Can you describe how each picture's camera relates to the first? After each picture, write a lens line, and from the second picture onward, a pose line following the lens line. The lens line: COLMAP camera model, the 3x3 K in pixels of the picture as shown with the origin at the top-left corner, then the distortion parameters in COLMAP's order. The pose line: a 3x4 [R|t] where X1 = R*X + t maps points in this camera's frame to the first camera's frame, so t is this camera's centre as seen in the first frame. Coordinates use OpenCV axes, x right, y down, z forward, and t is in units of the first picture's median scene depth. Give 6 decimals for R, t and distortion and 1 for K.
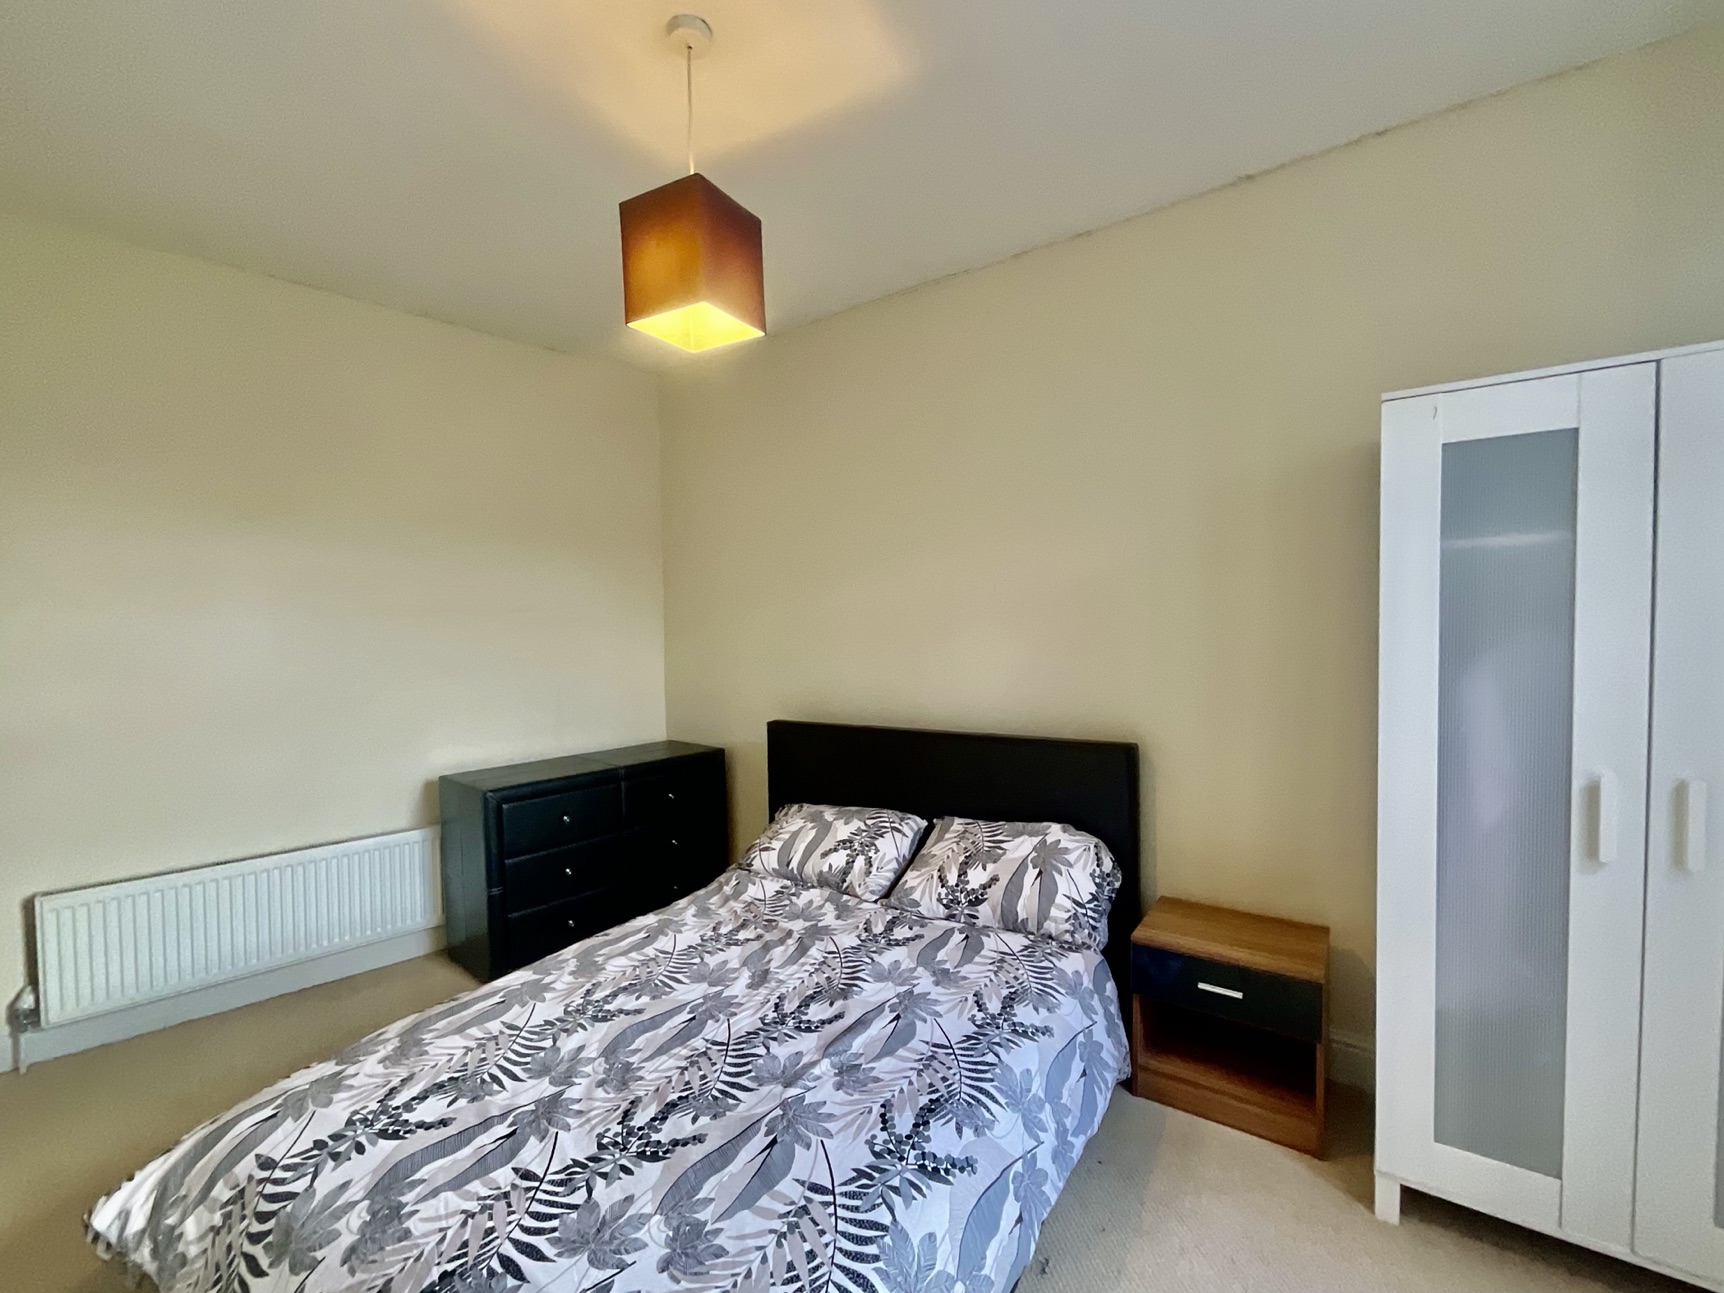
lens RADIAL K [[733.3, 0, 849.0], [0, 733.3, 650.6], [0, 0, 1]] dist [-0.002497, 0.000246]
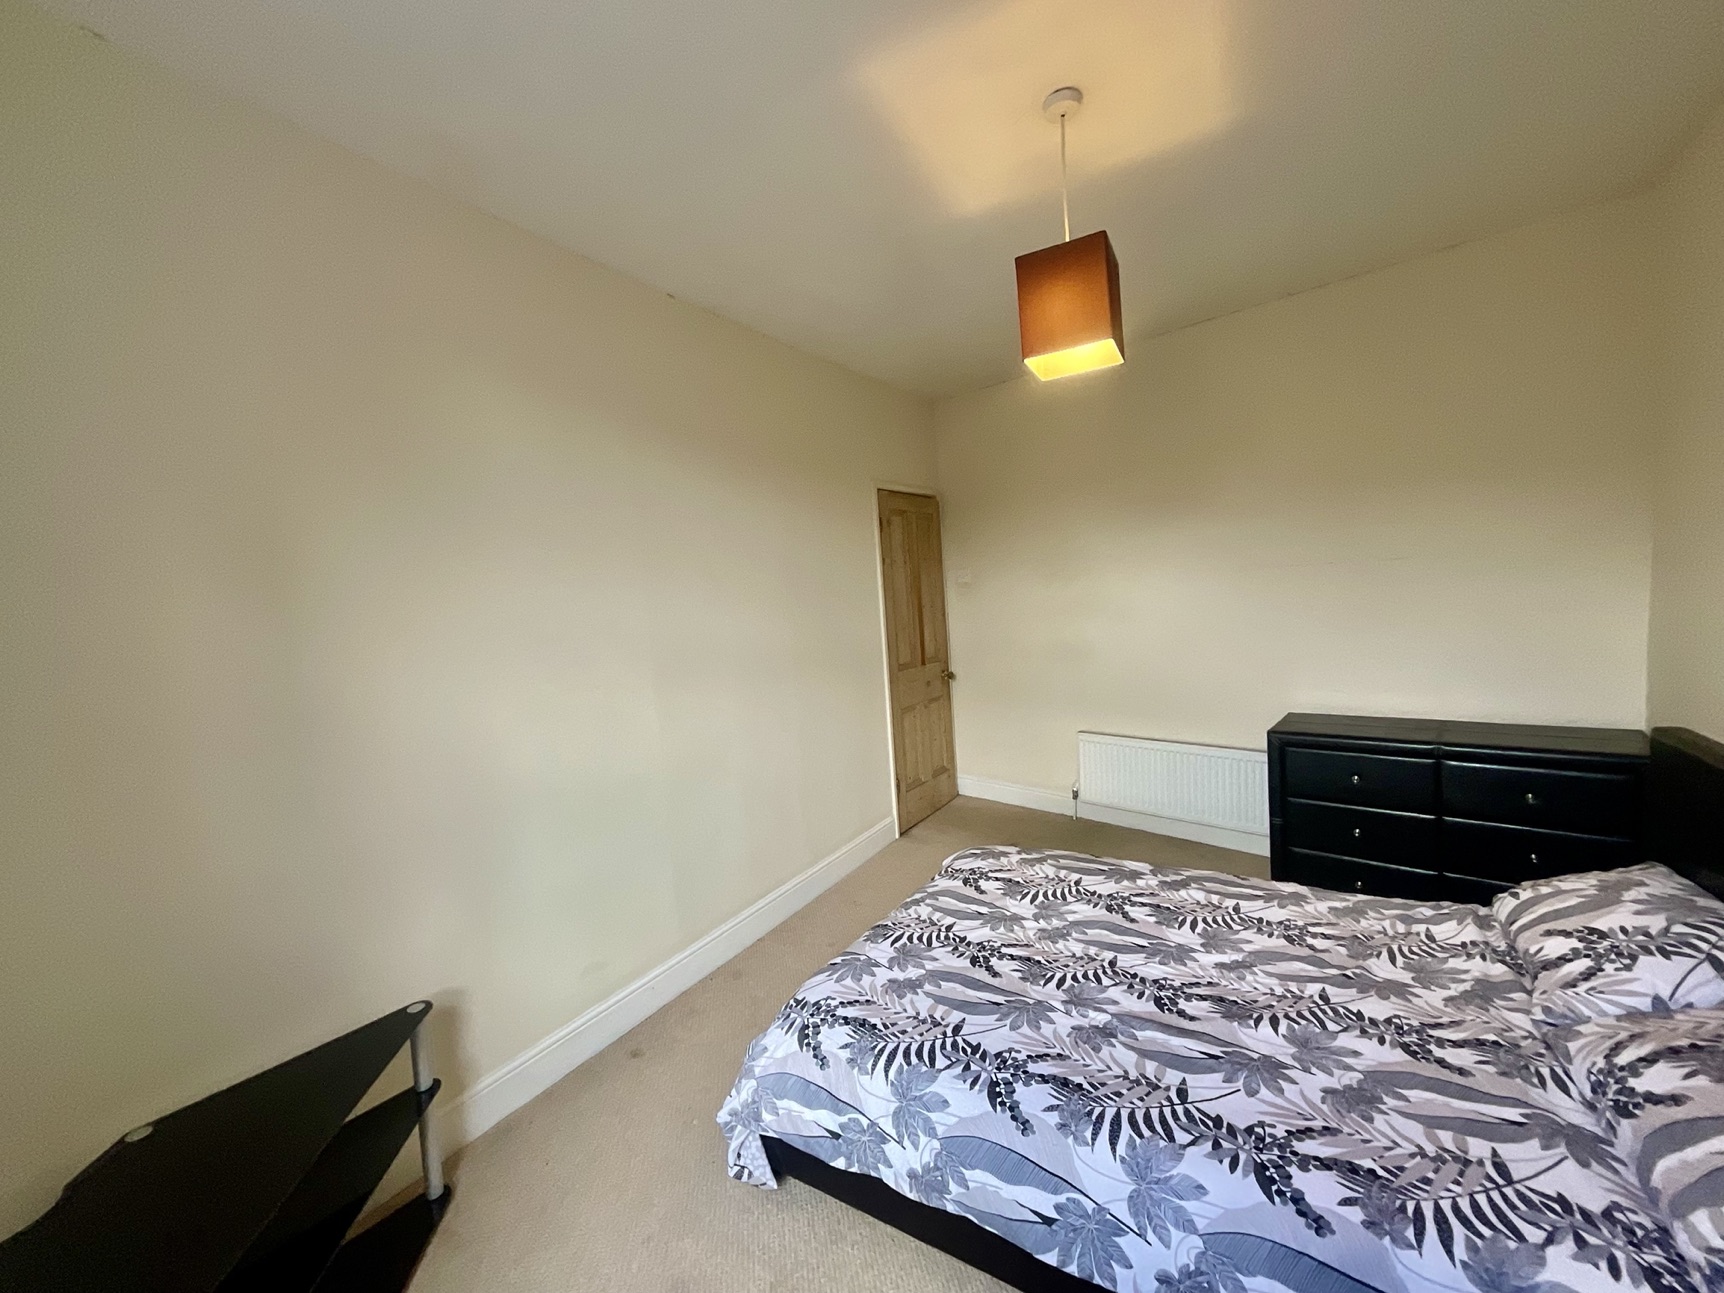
lens RADIAL K [[697.5, 0, 862.9], [0, 697.5, 648.0], [0, 0, 1]] dist [-0.002146, 0.001037]
pose [[0.016289, 0.096318, -0.995217, 0.806292], [0.030838, 0.994827, 0.096785, -0.082448], [0.999392, -0.032267, 0.013235, 0.549136]]
